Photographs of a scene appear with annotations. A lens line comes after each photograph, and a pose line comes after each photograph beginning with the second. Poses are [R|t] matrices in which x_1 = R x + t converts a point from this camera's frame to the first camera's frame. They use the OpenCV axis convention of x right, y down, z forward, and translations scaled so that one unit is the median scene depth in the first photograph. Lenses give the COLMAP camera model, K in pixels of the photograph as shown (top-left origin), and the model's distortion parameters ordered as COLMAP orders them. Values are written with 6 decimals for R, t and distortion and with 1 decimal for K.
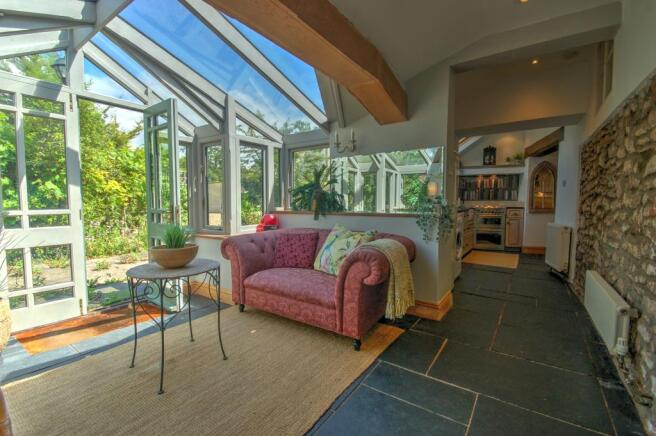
lens RADIAL K [[293.6, 0, 327.8], [0, 293.6, 219.5], [0, 0, 1]] dist [-0.013564, -0.001033]
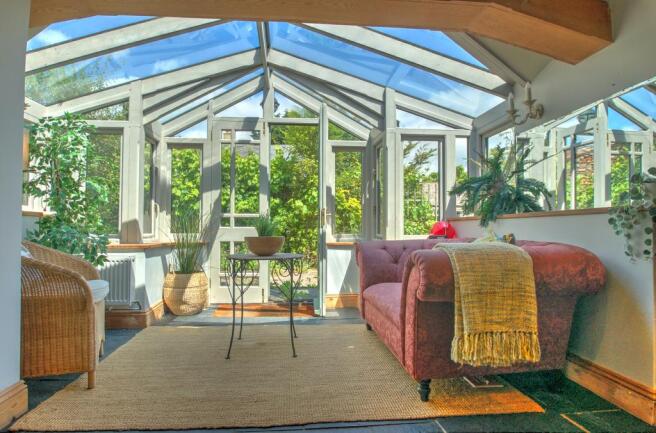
lens RADIAL K [[372.6, 0, 326.3], [0, 372.6, 217.7], [0, 0, 1]] dist [-0.037865, -0.003469]
pose [[0.642554, -0.021996, -0.765925, 0.435097], [-0.050939, 0.996150, -0.071341, 0.069021], [0.764545, 0.084856, 0.638960, 0.174647]]
